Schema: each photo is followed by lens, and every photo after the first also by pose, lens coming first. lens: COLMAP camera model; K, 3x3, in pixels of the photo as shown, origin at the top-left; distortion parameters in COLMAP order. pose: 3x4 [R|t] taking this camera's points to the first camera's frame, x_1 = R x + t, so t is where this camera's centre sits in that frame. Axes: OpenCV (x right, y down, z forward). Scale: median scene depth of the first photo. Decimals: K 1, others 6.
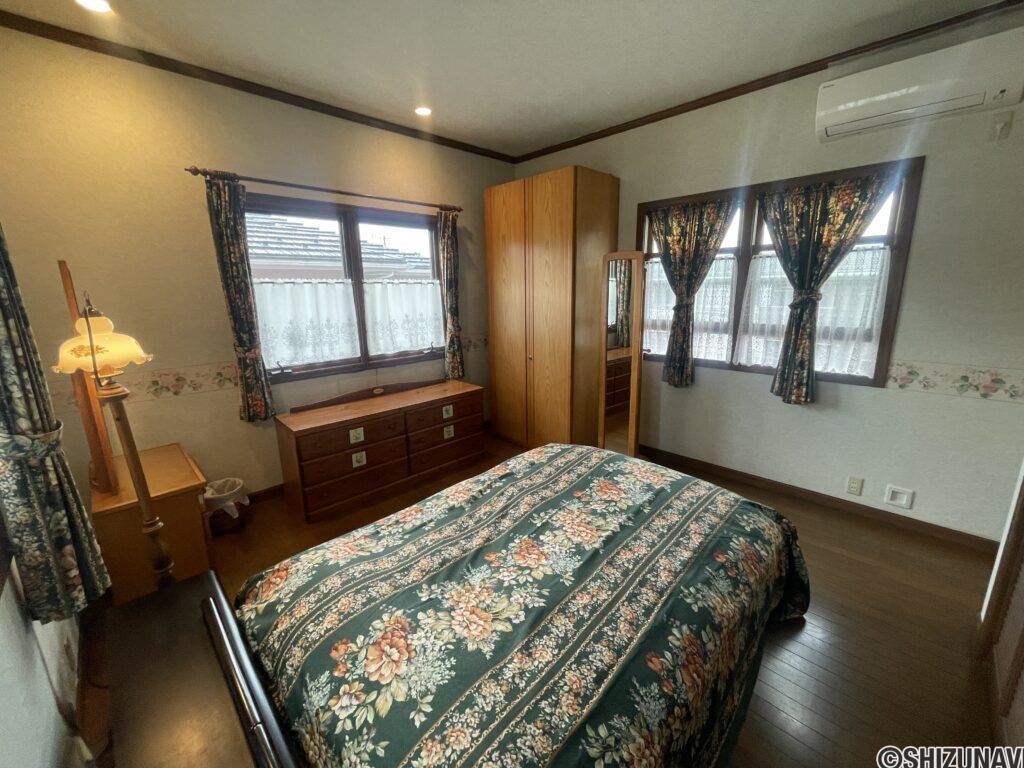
lens RADIAL K [[415.2, 0, 513.5], [0, 415.2, 380.7], [0, 0, 1]] dist [-0.001583, -0.000213]
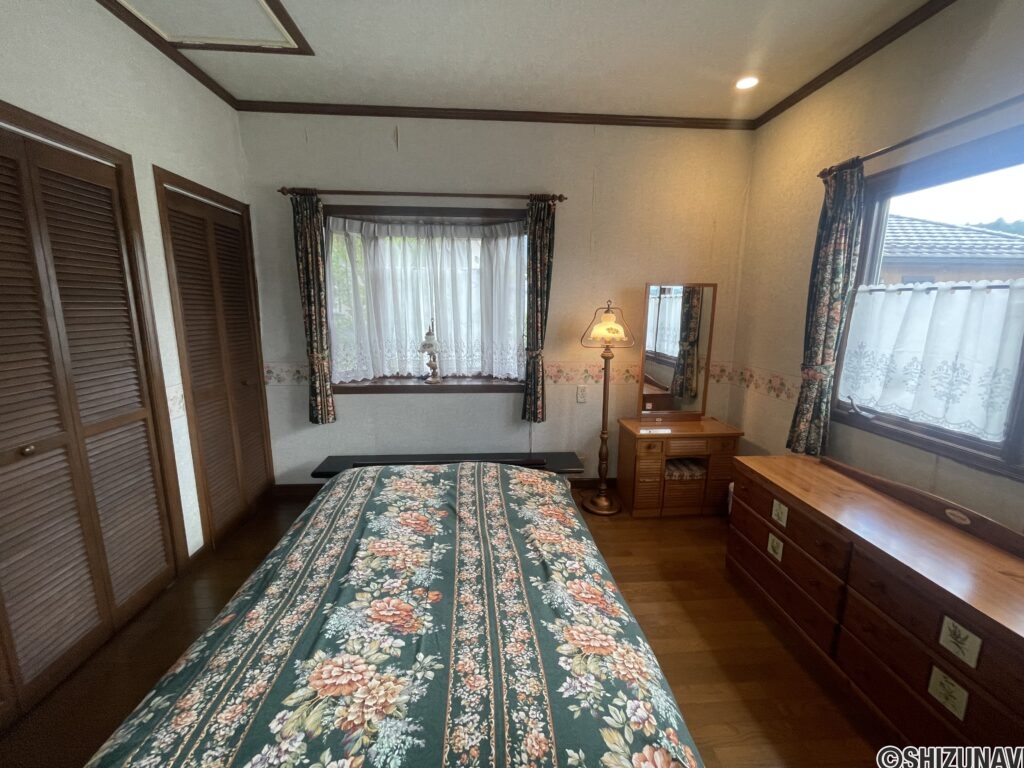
lens RADIAL K [[415.2, 0, 513.5], [0, 415.2, 380.7], [0, 0, 1]] dist [-0.001583, -0.000213]
pose [[-0.654573, 0.148379, -0.741295, 0.537150], [-0.161936, 0.930272, 0.329197, -0.314135], [0.738452, 0.335526, -0.584903, 1.401234]]
